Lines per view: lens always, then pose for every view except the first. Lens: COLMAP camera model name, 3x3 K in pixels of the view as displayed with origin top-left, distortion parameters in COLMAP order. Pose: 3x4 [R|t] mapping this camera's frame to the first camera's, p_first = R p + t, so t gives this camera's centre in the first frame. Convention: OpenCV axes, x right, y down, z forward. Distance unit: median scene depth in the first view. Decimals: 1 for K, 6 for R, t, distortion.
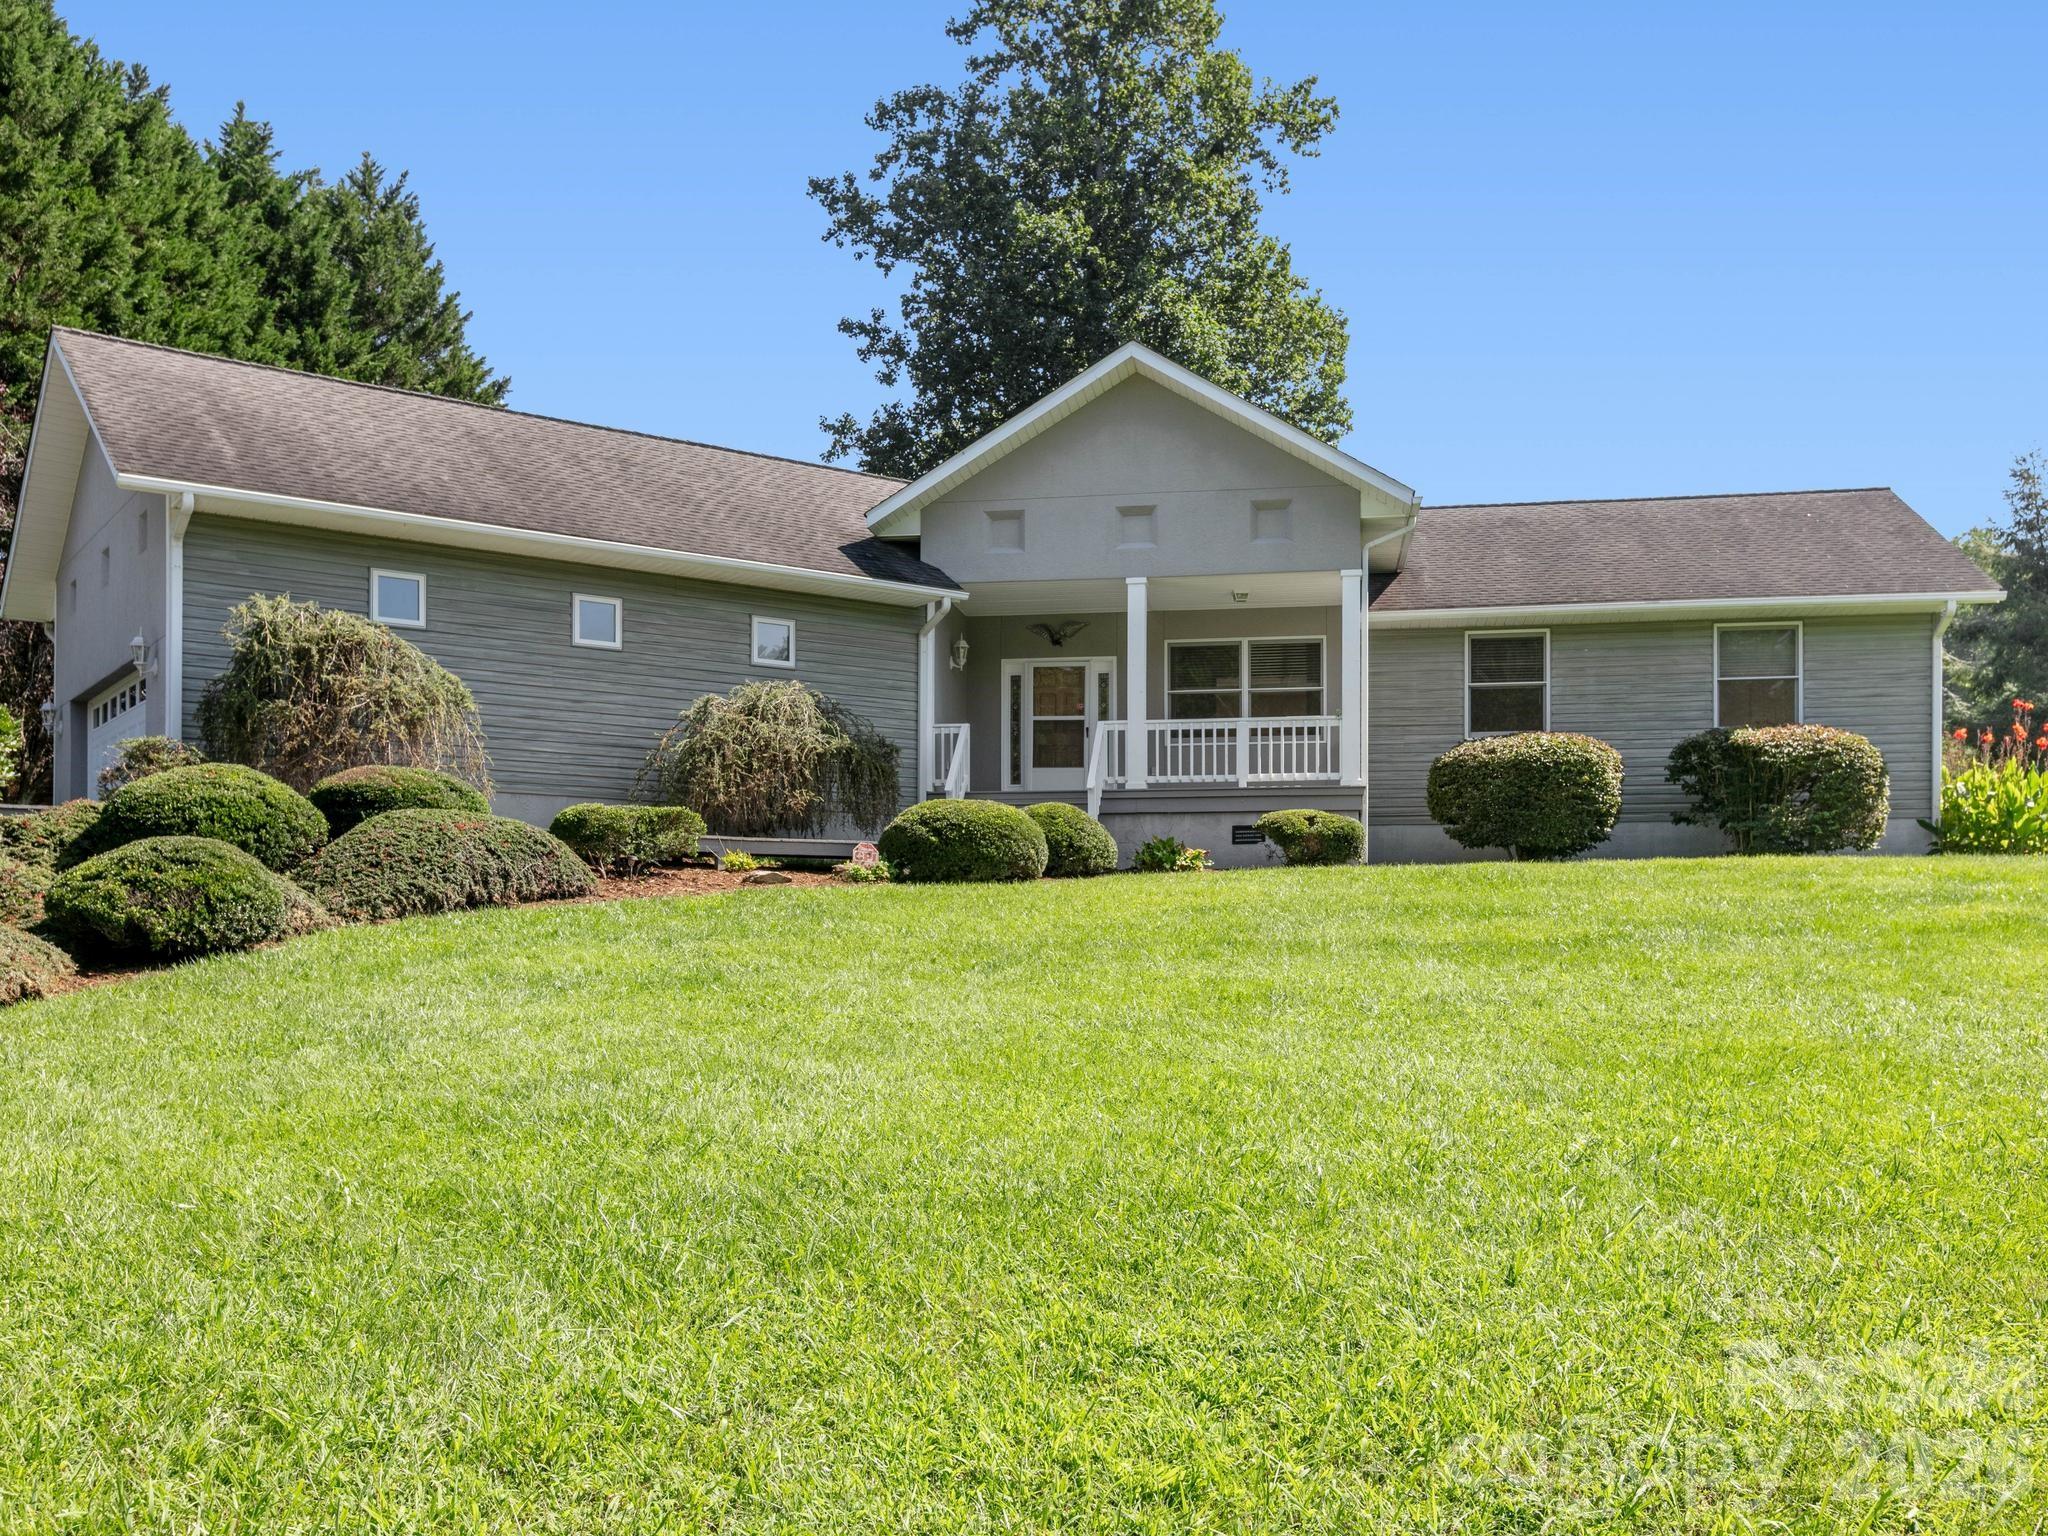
lens RADIAL K [[1797.5, 0, 1024.1], [0, 1797.5, 771.7], [0, 0, 1]] dist [0.071762, 0.004855]
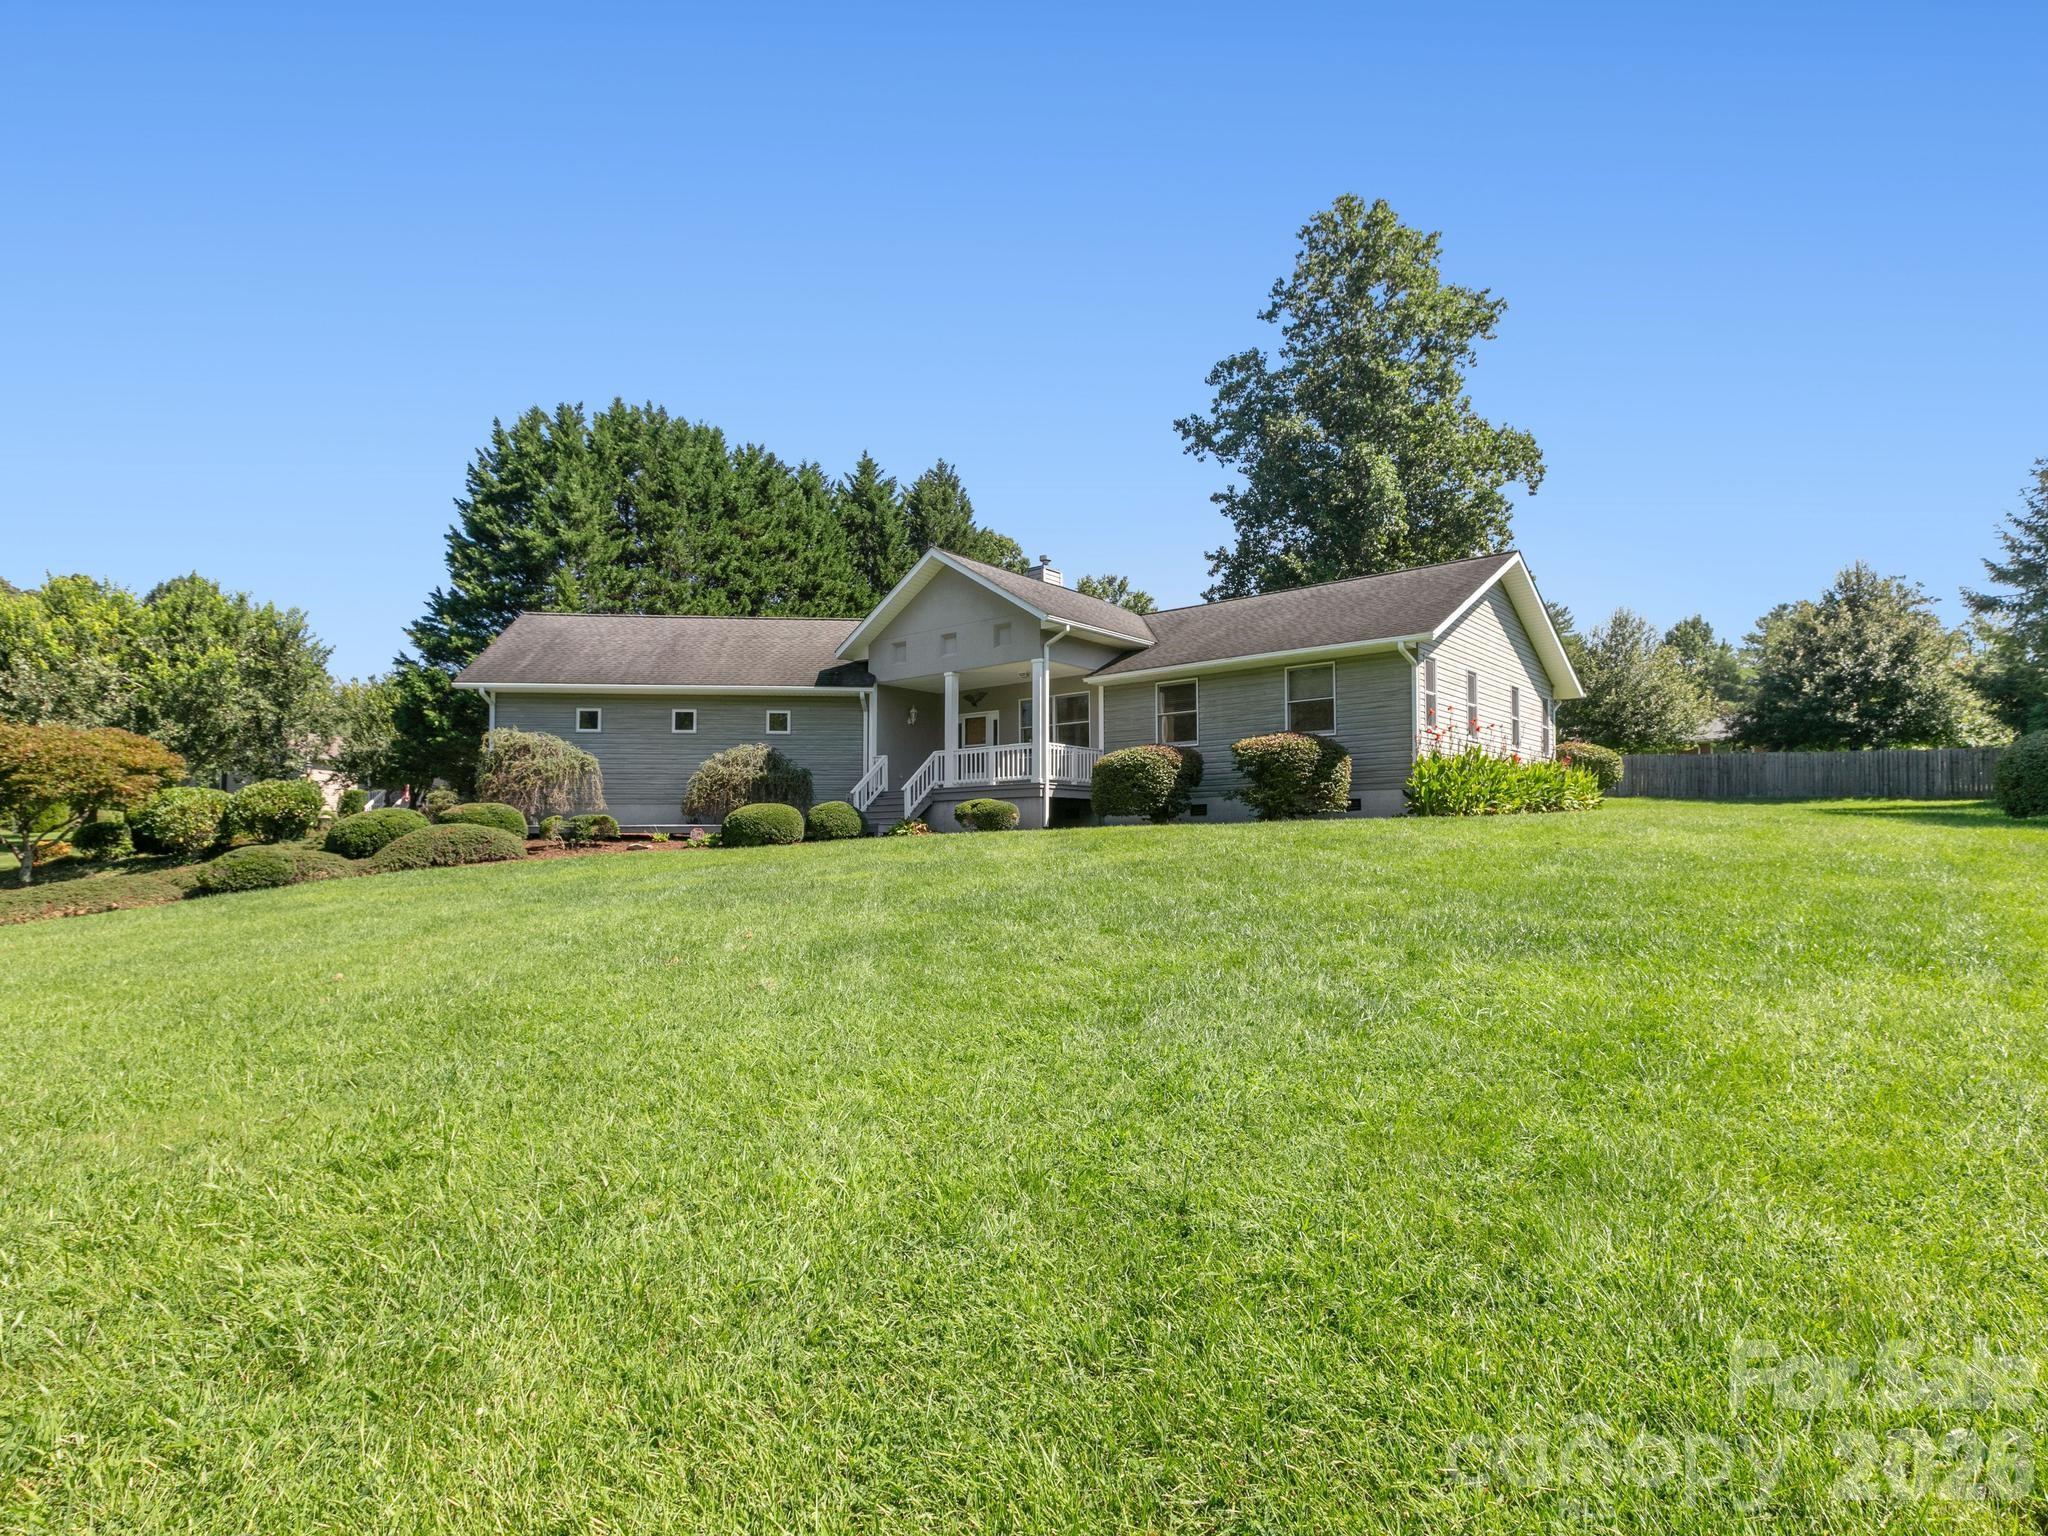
lens RADIAL K [[1022.3, 0, 1024.9], [0, 1022.3, 765.2], [0, 0, 1]] dist [0.004080, -0.001769]
pose [[0.878967, -0.045757, -0.474683, 0.603930], [0.055362, 0.998447, 0.006268, -0.014465], [0.473658, -0.031788, 0.880135, 0.105793]]
